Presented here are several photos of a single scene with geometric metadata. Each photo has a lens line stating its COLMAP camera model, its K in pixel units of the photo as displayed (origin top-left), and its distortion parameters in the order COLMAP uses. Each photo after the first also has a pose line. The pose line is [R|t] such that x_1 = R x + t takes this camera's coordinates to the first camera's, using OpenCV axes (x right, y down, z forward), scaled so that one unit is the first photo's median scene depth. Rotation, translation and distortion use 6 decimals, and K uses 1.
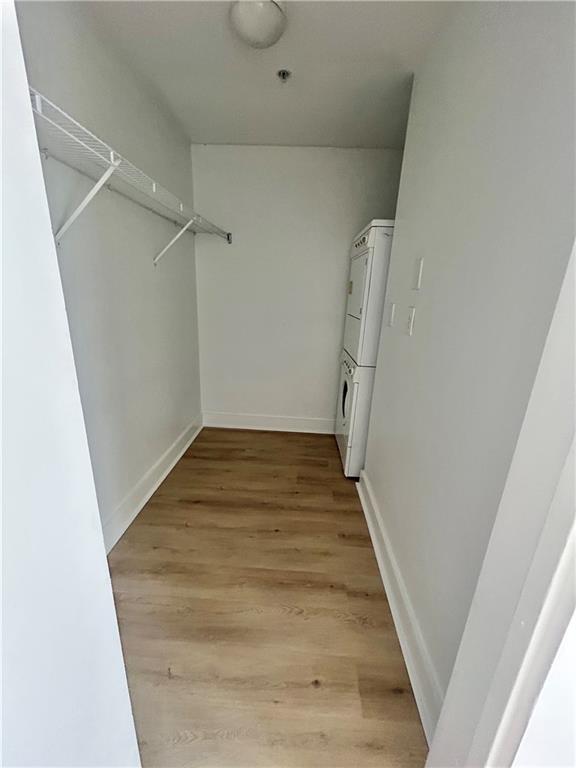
lens RADIAL K [[310.3, 0, 288.0], [0, 310.3, 384.0], [0, 0, 1]] dist [0.000272, 0.000383]
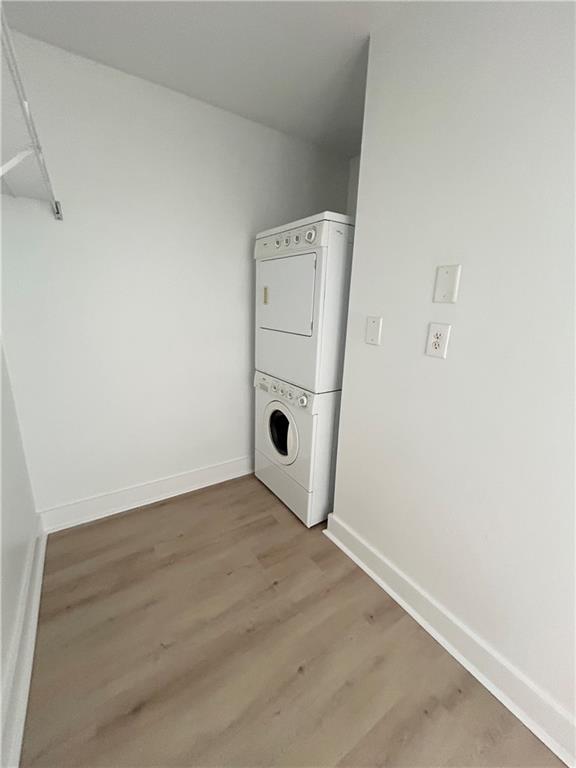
lens RADIAL K [[310.3, 0, 288.0], [0, 310.3, 384.0], [0, 0, 1]] dist [0.000272, 0.000383]
pose [[0.808435, -0.171027, 0.563189, -0.270001], [0.173363, 0.983596, 0.049838, -0.131341], [-0.562474, 0.057345, 0.824824, 0.365894]]
